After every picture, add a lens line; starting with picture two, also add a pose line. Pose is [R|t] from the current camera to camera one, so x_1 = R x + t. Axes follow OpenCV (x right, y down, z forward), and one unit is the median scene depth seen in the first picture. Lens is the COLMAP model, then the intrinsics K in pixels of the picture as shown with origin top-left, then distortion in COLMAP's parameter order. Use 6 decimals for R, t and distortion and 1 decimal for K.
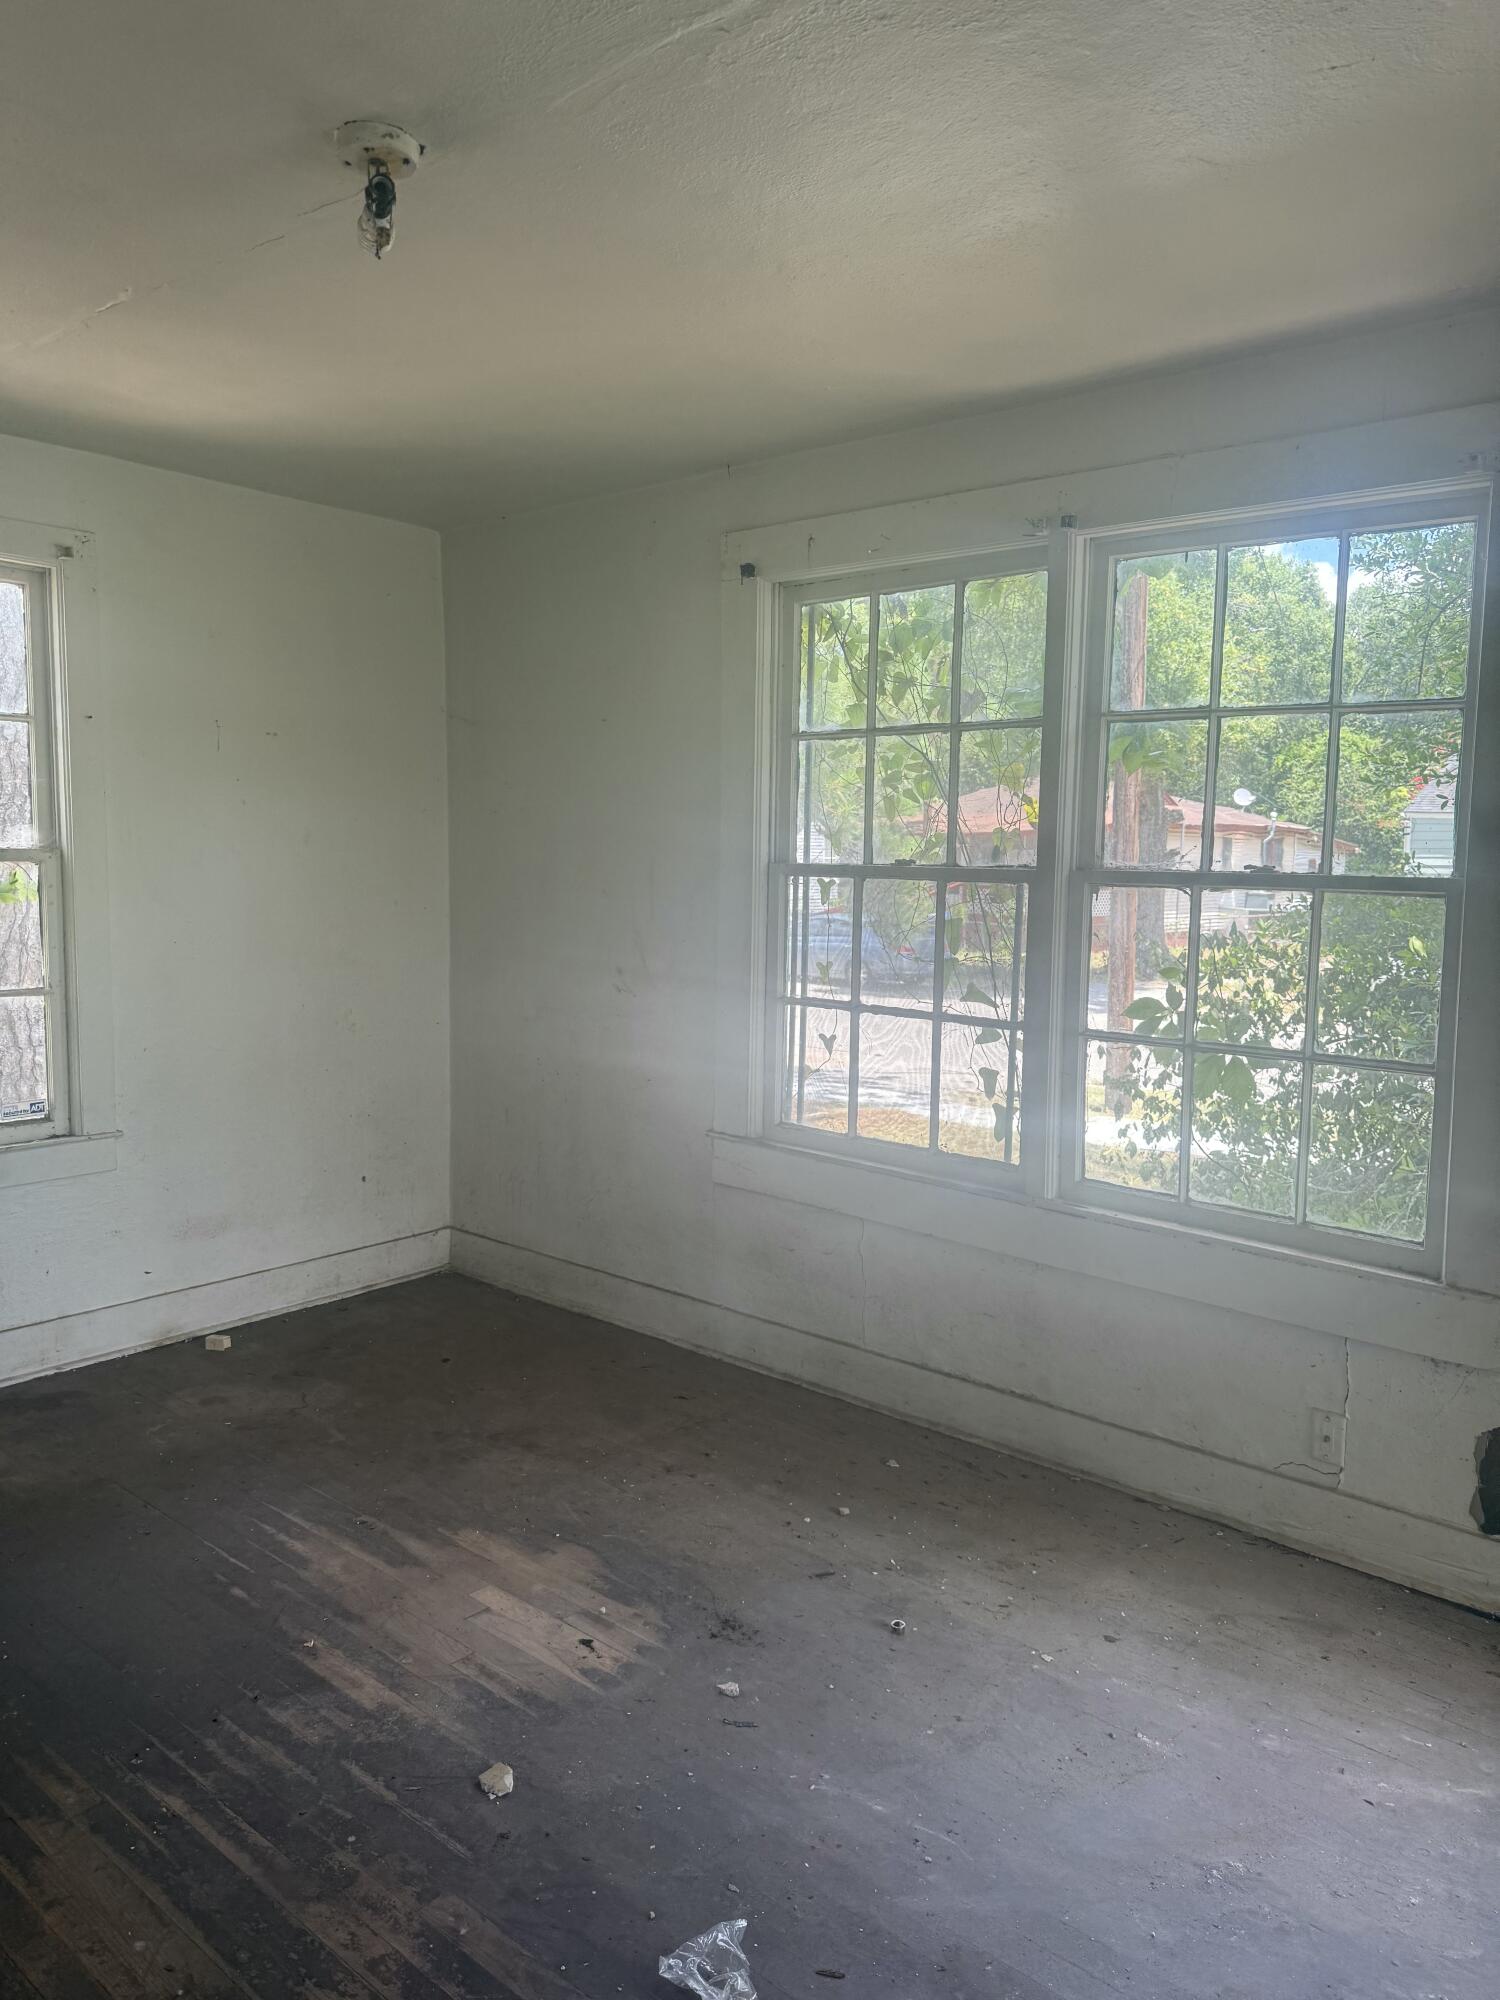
lens RADIAL K [[1419.8, 0, 733.3], [0, 1419.8, 1008.1], [0, 0, 1]] dist [0.044209, -0.052986]
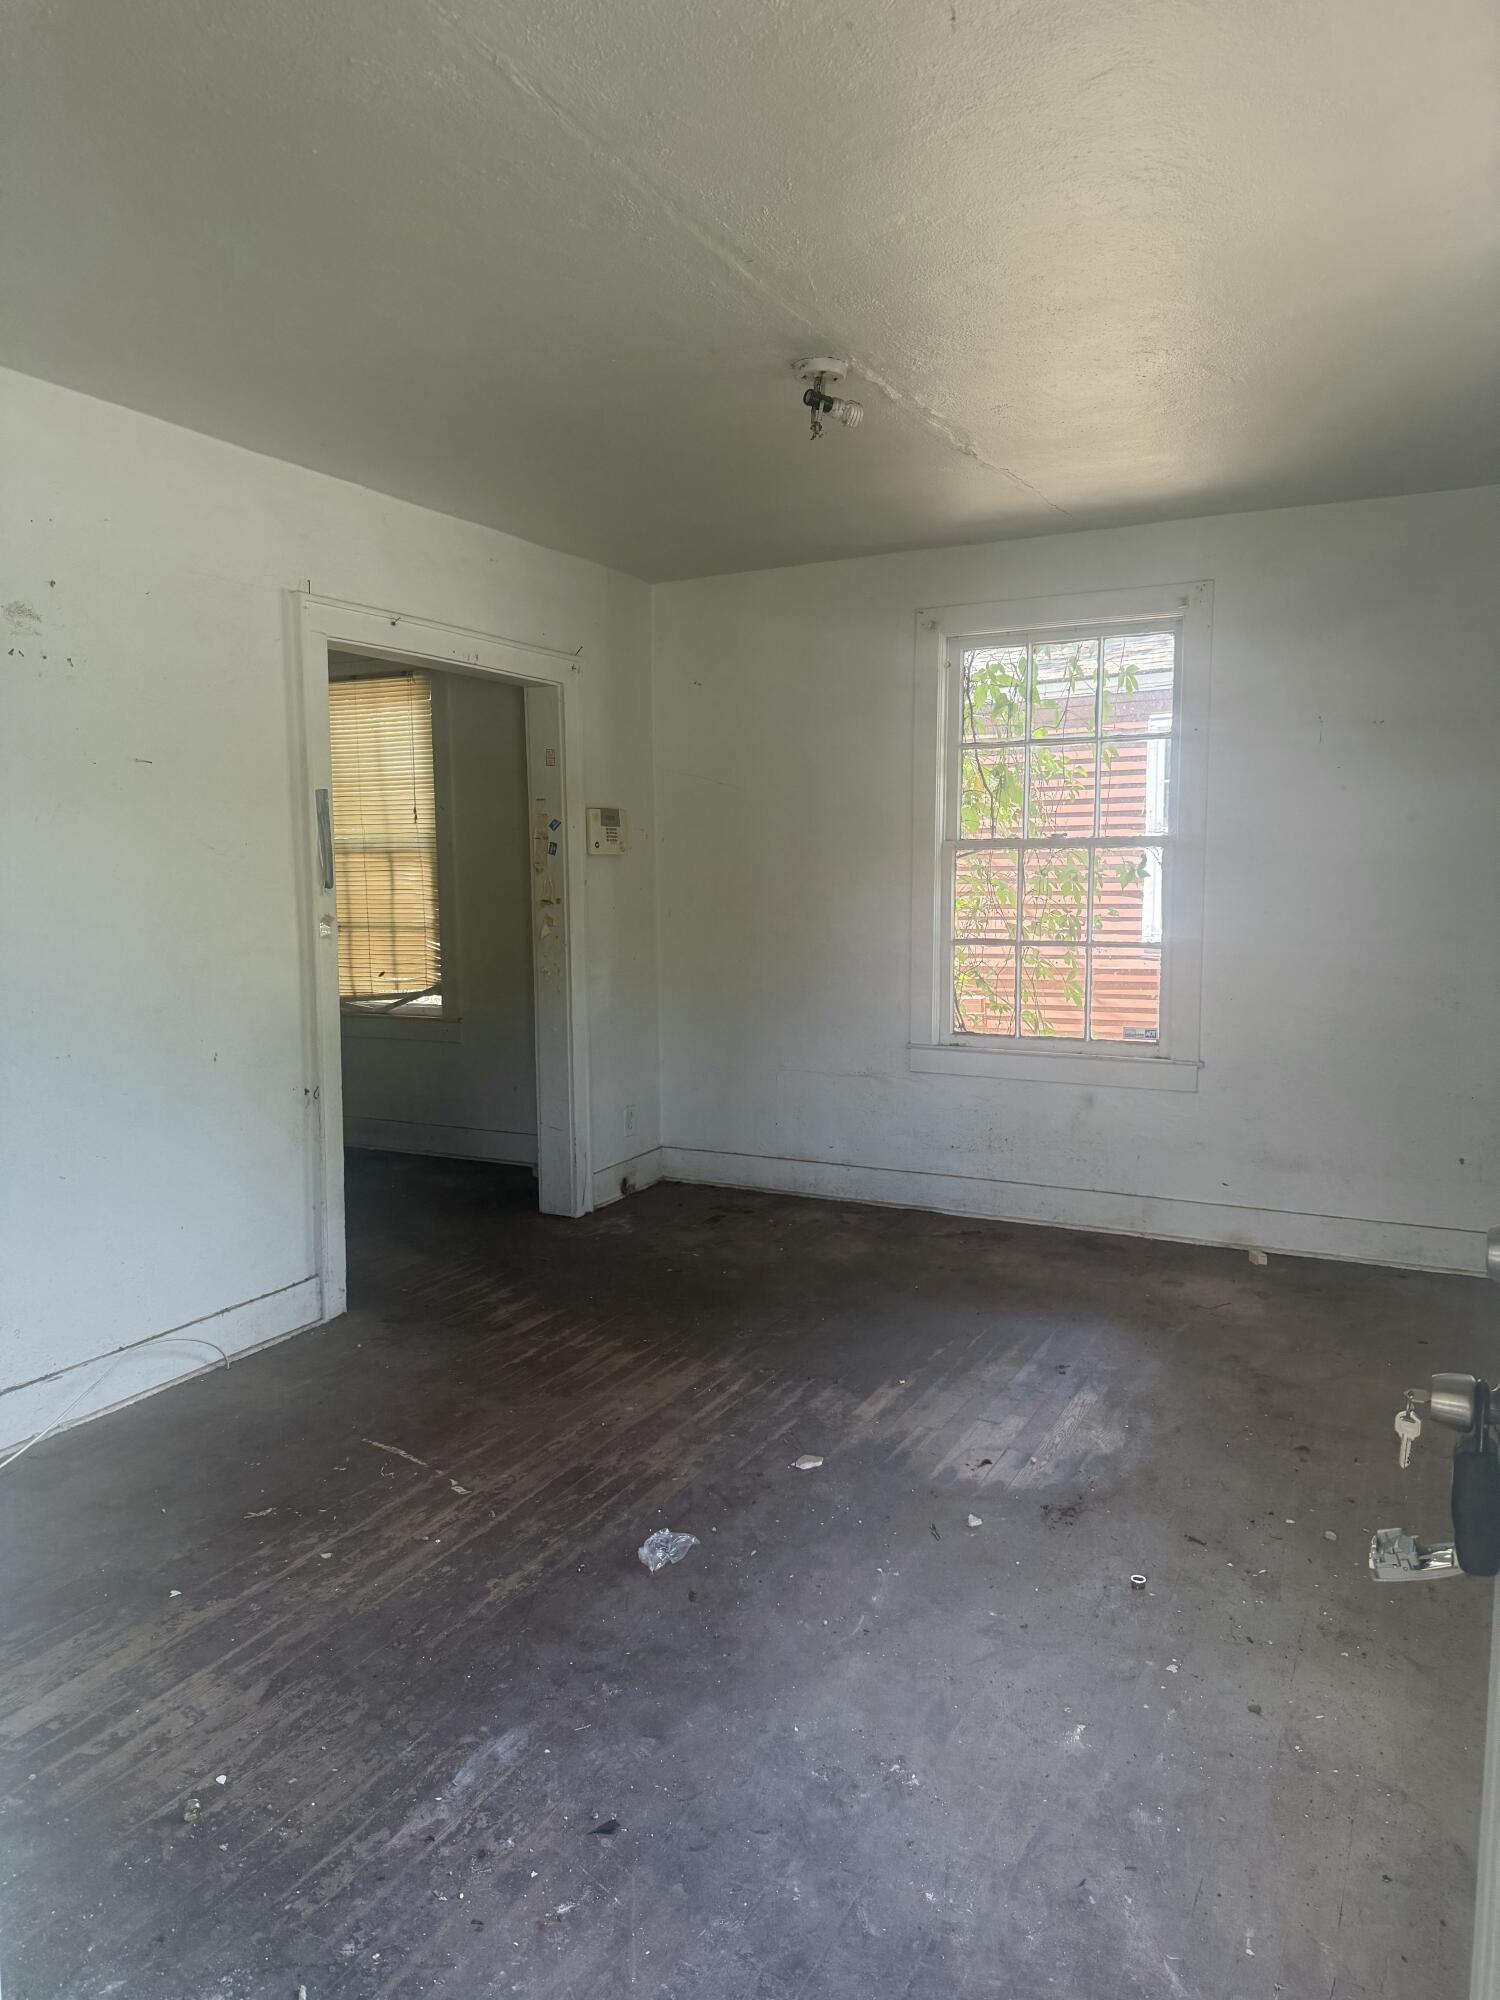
lens RADIAL K [[1419.8, 0, 744.2], [0, 1419.8, 1003.8], [0, 0, 1]] dist [0.044209, -0.052986]
pose [[0.234369, 0.086445, -0.968297, 0.834371], [-0.094342, 0.993360, 0.065847, -0.011216], [0.967559, 0.075918, 0.240968, 0.384365]]
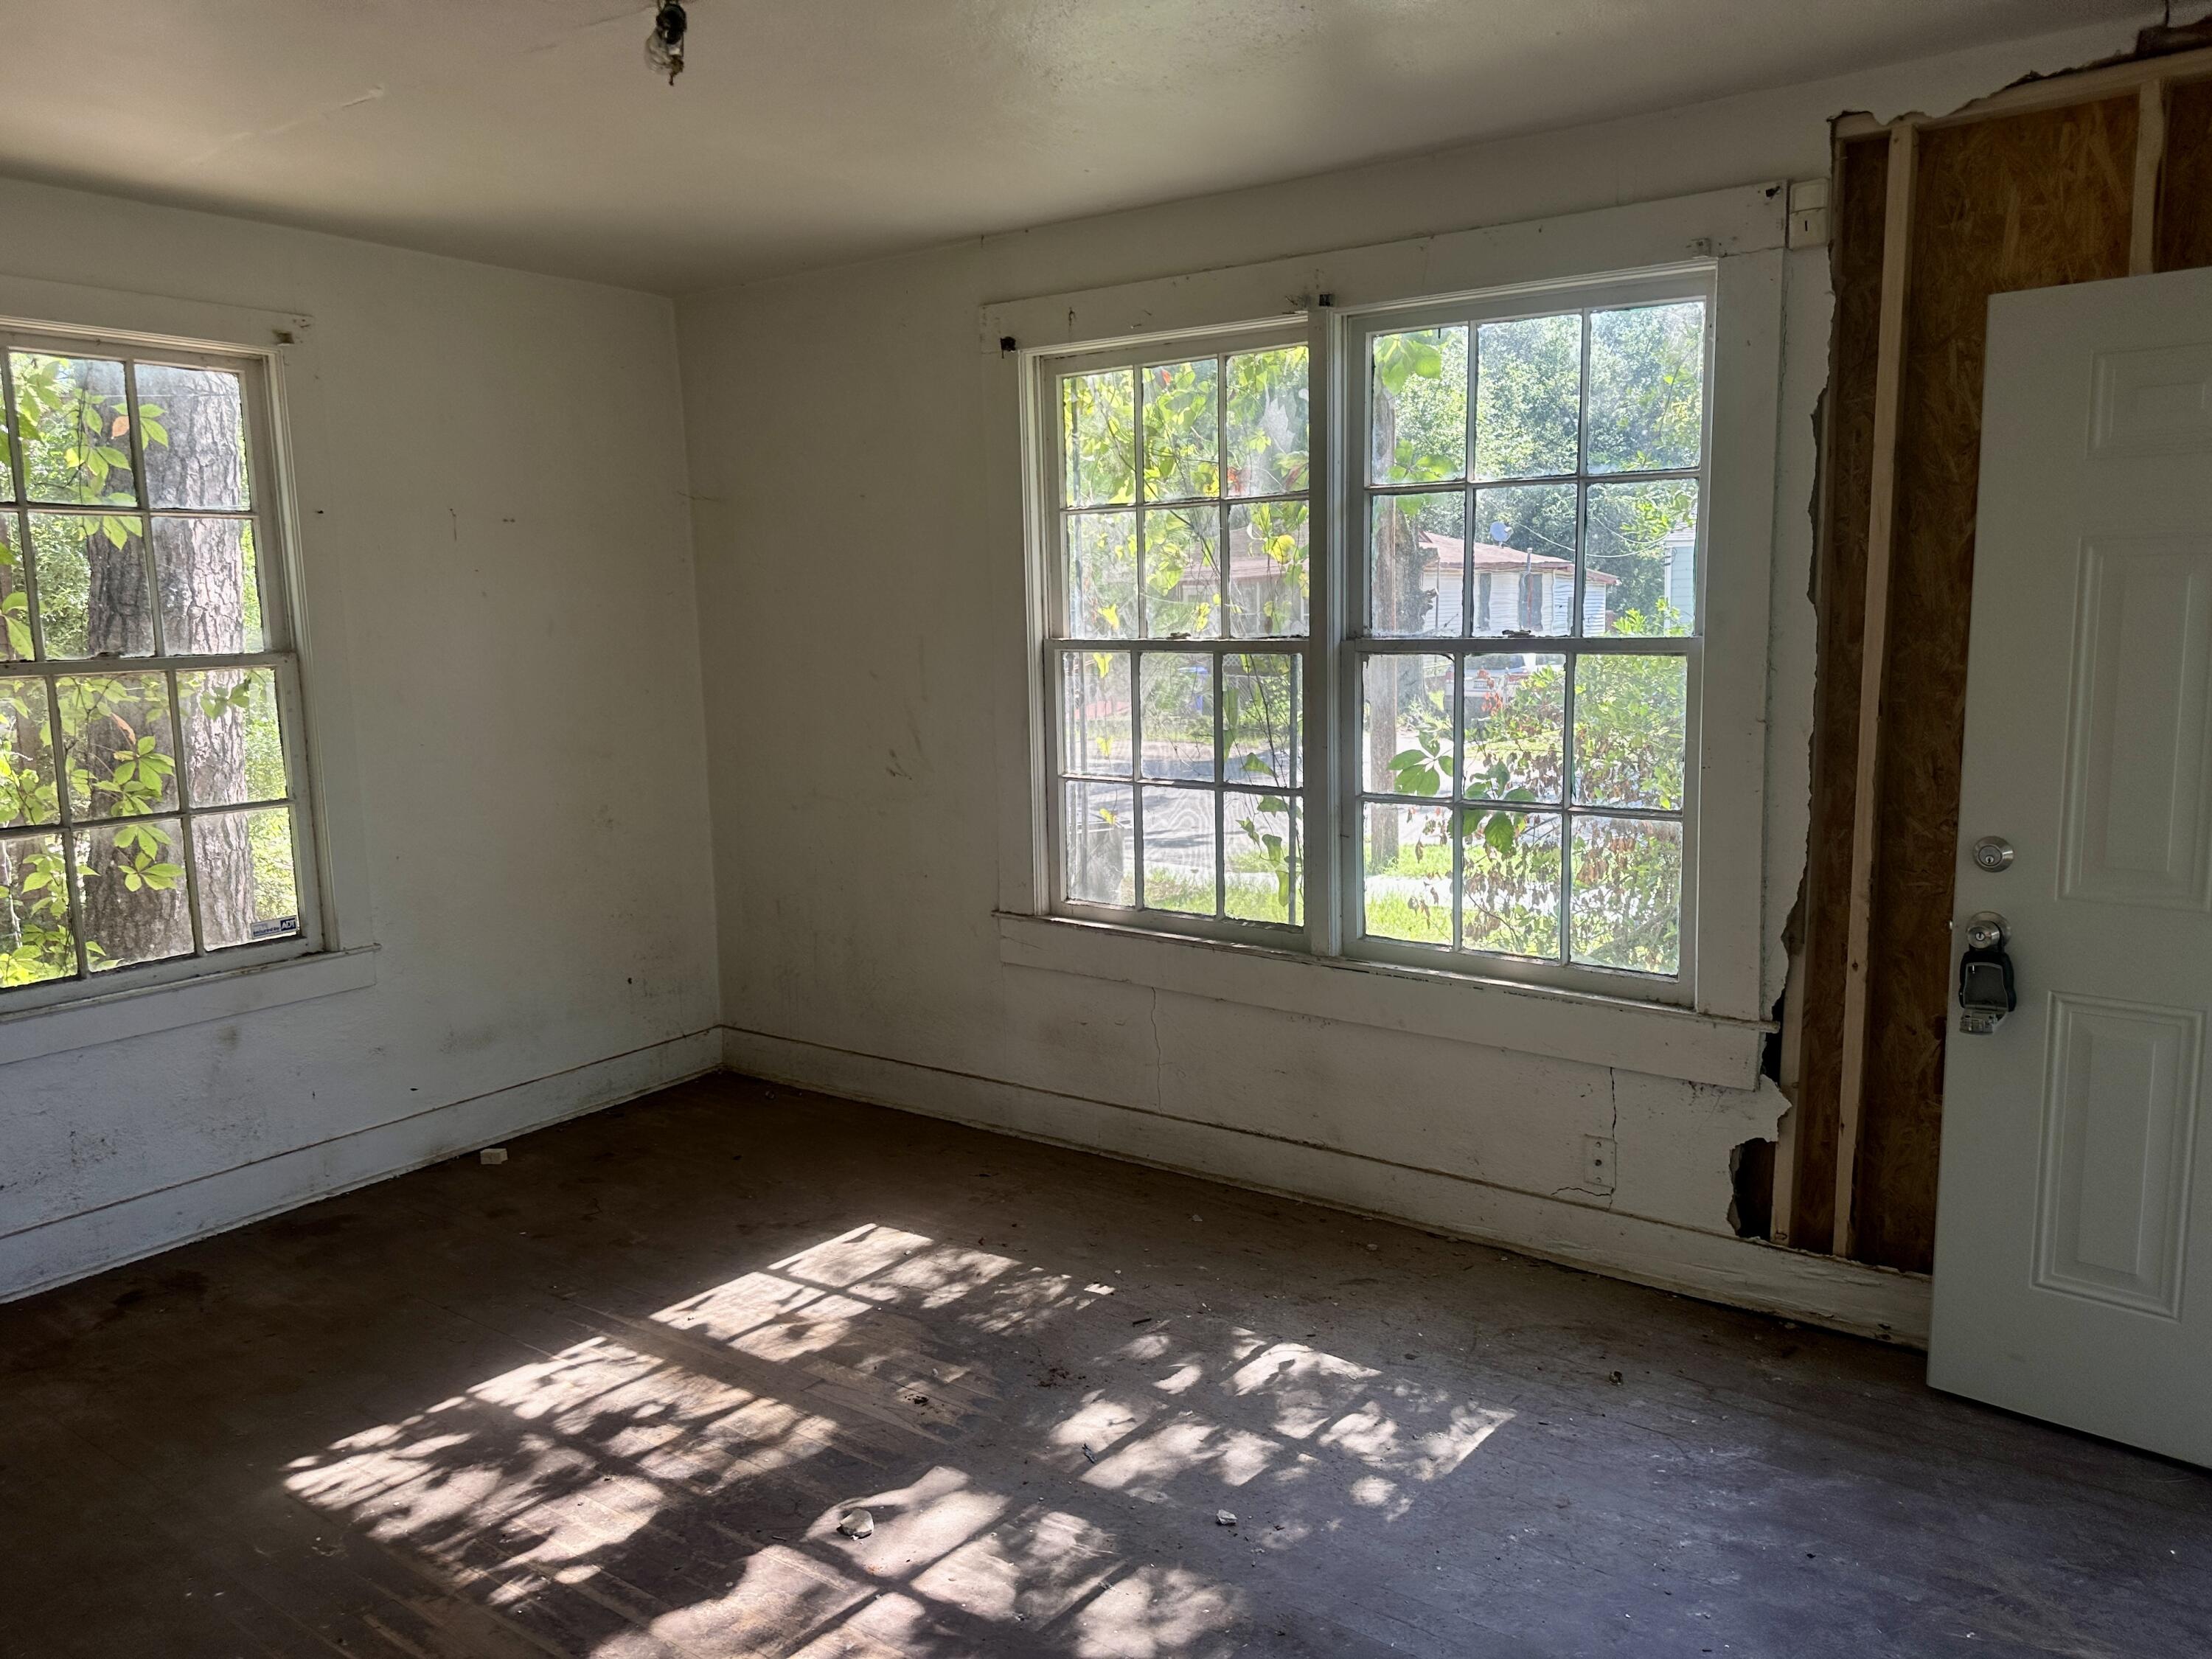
lens RADIAL K [[1539.4, 0, 1118.5], [0, 1539.4, 834.2], [0, 0, 1]] dist [0.067542, -0.061490]
pose [[0.994245, -0.050173, 0.094656, -0.037322], [0.046596, 0.998127, 0.039631, -0.007546], [-0.096467, -0.034992, 0.994721, -0.105738]]
